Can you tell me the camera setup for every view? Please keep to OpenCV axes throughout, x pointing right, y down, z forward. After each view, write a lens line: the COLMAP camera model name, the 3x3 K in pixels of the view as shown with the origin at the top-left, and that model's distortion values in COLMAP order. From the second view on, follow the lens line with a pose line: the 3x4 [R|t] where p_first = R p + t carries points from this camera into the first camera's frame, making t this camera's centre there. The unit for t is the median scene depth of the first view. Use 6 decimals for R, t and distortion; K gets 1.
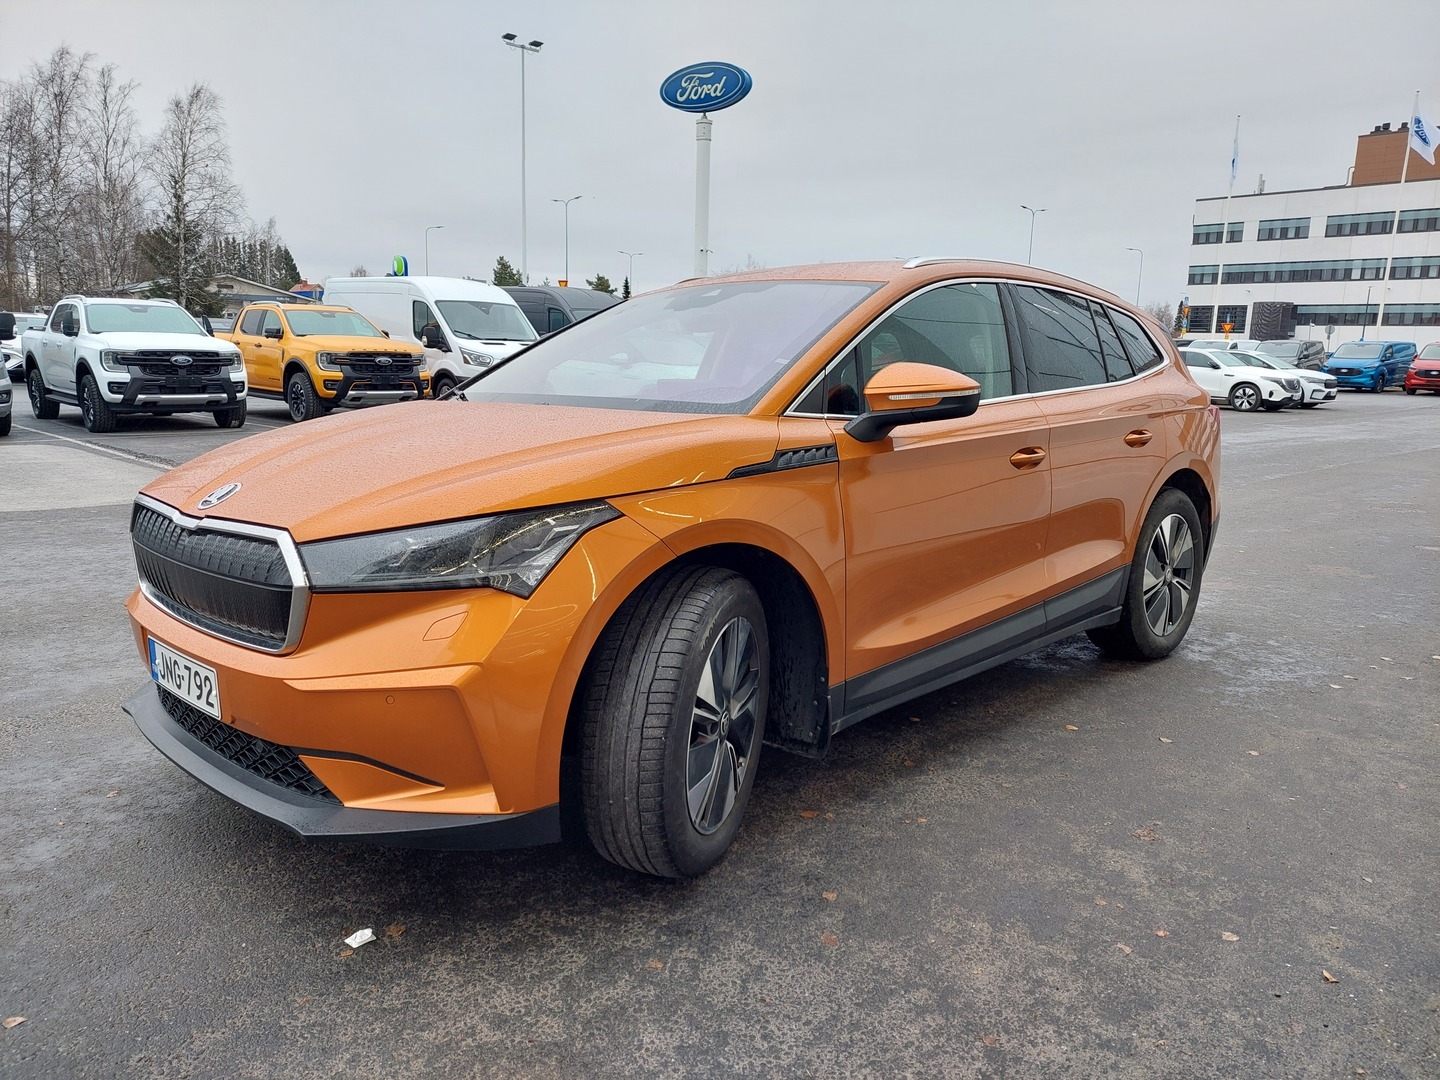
lens RADIAL K [[1018.6, 0, 726.3], [0, 1018.6, 542.2], [0, 0, 1]] dist [0.034964, -0.017909]
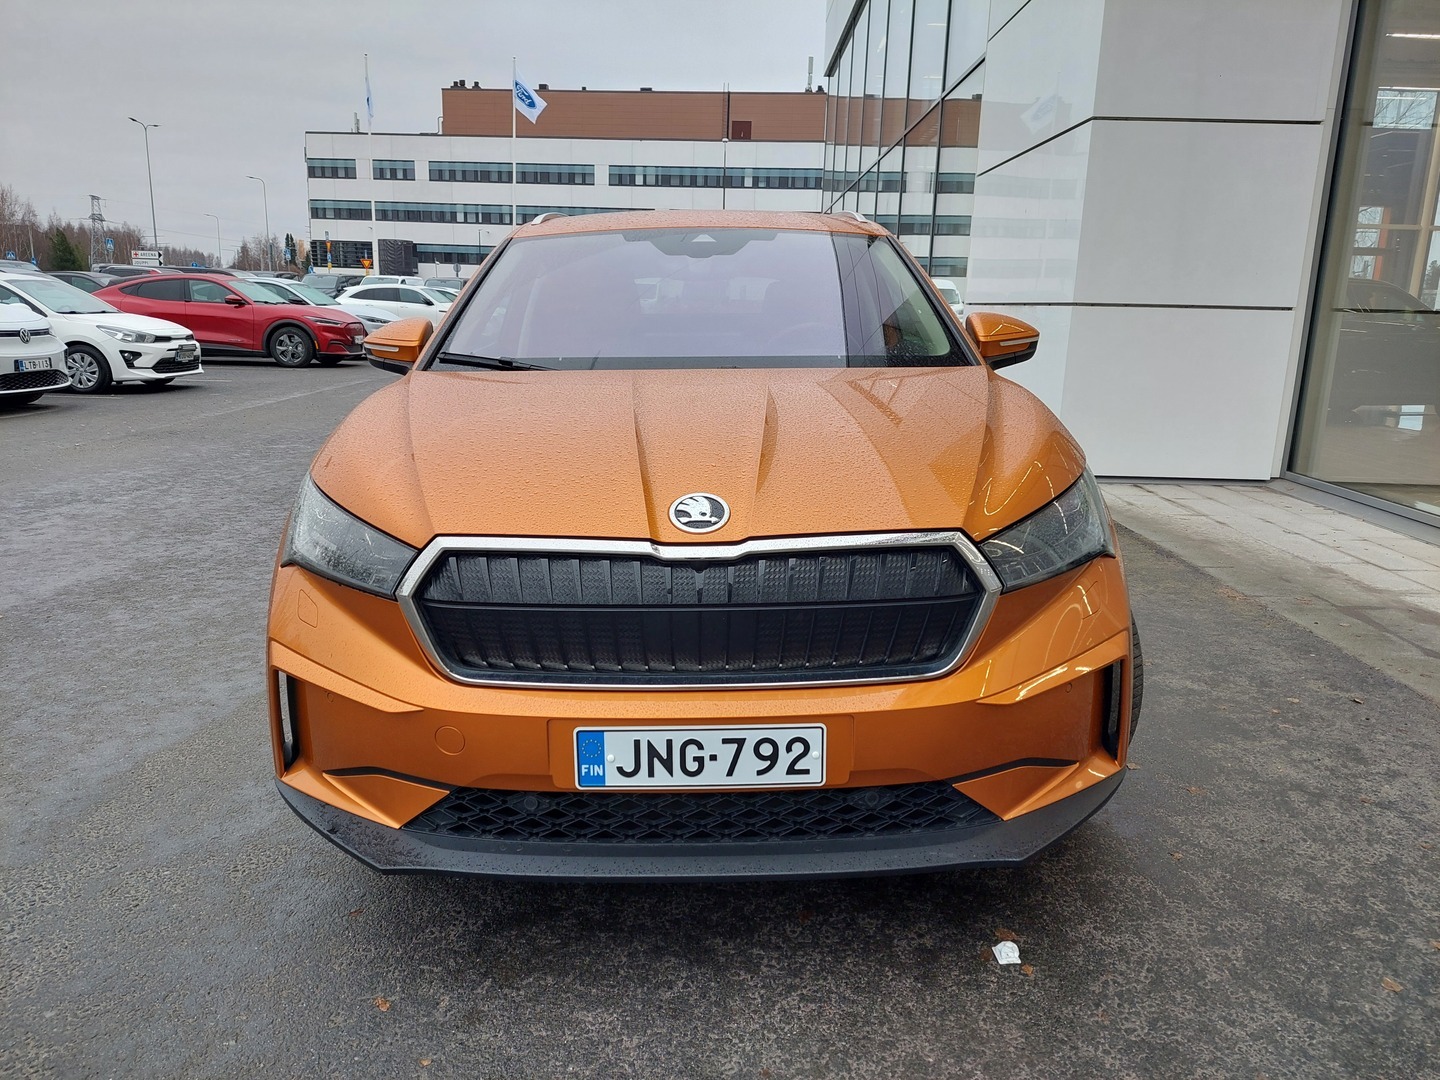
lens RADIAL K [[1018.6, 0, 723.3], [0, 1018.6, 547.1], [0, 0, 1]] dist [0.034964, -0.017909]
pose [[0.716190, -0.172035, 0.676370, -1.052953], [0.127676, 0.985084, 0.115364, -0.110223], [-0.686128, 0.003733, 0.727472, 0.475684]]
